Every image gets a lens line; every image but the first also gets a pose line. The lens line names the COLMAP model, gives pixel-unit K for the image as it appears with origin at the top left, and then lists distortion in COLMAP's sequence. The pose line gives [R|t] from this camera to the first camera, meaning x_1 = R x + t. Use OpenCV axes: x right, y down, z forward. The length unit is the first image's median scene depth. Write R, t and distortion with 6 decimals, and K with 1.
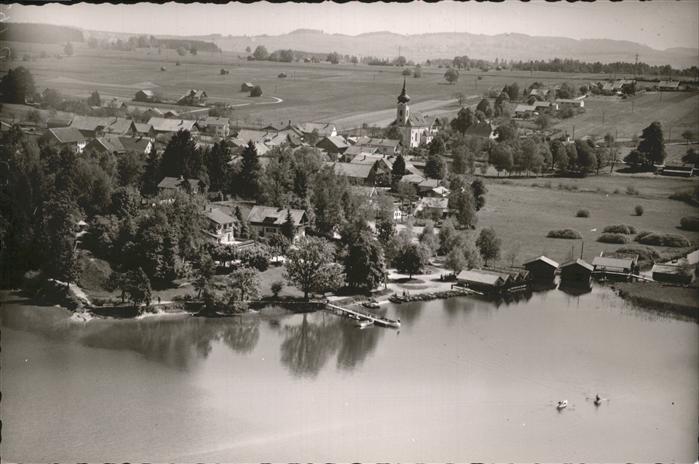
lens RADIAL K [[1780.9, 0, 349.2], [0, 1780.9, 232.6], [0, 0, 1]] dist [0.593841, 0.000000]
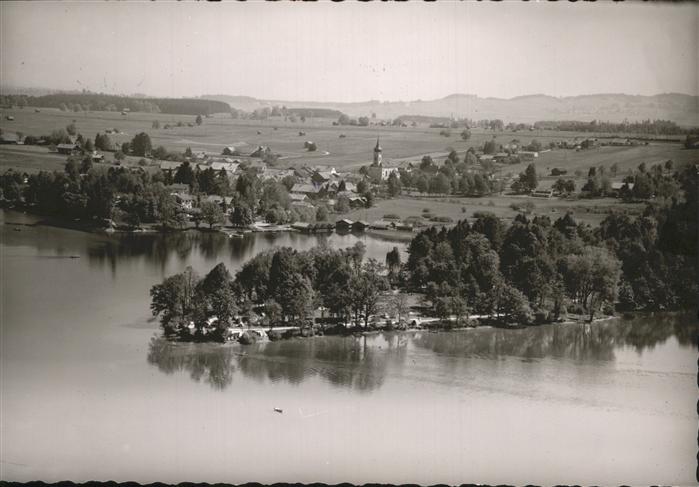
lens RADIAL K [[1694.1, 0, 349.6], [0, 1694.1, 244.1], [0, 0, 1]] dist [0.605043, 0.000000]
pose [[0.995775, -0.001511, -0.091812, 0.142132], [-0.000789, 0.999687, -0.025014, 0.044558], [0.091822, 0.024981, 0.995462, -0.474386]]
